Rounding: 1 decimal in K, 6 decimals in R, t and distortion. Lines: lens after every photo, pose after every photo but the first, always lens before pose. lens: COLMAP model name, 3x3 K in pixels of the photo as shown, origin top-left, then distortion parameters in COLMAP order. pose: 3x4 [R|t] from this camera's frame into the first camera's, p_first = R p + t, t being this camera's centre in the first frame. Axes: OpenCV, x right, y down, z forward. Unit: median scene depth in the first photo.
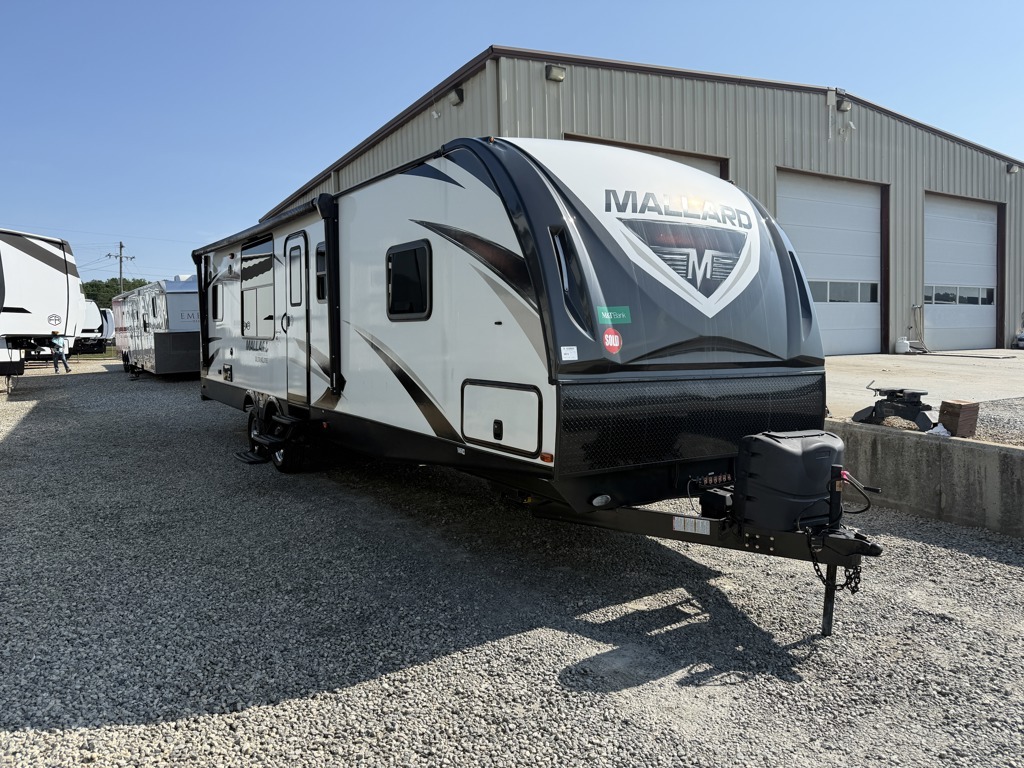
lens RADIAL K [[720.8, 0, 512.0], [0, 720.8, 384.0], [0, 0, 1]] dist [0.084624, -0.113461]
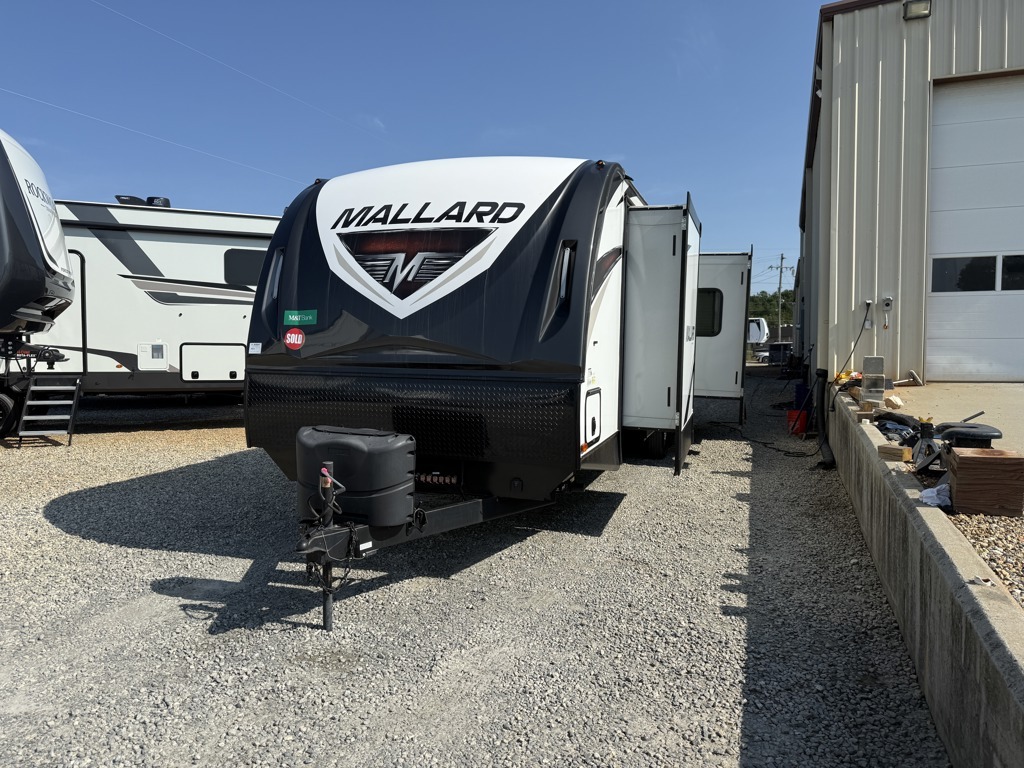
lens RADIAL K [[720.8, 0, 512.0], [0, 720.8, 384.0], [0, 0, 1]] dist [0.084624, -0.113461]
pose [[0.611141, 0.058045, -0.789391, 1.228310], [-0.064651, 0.997636, 0.023306, -0.033897], [0.788877, 0.036791, 0.613449, 0.510964]]
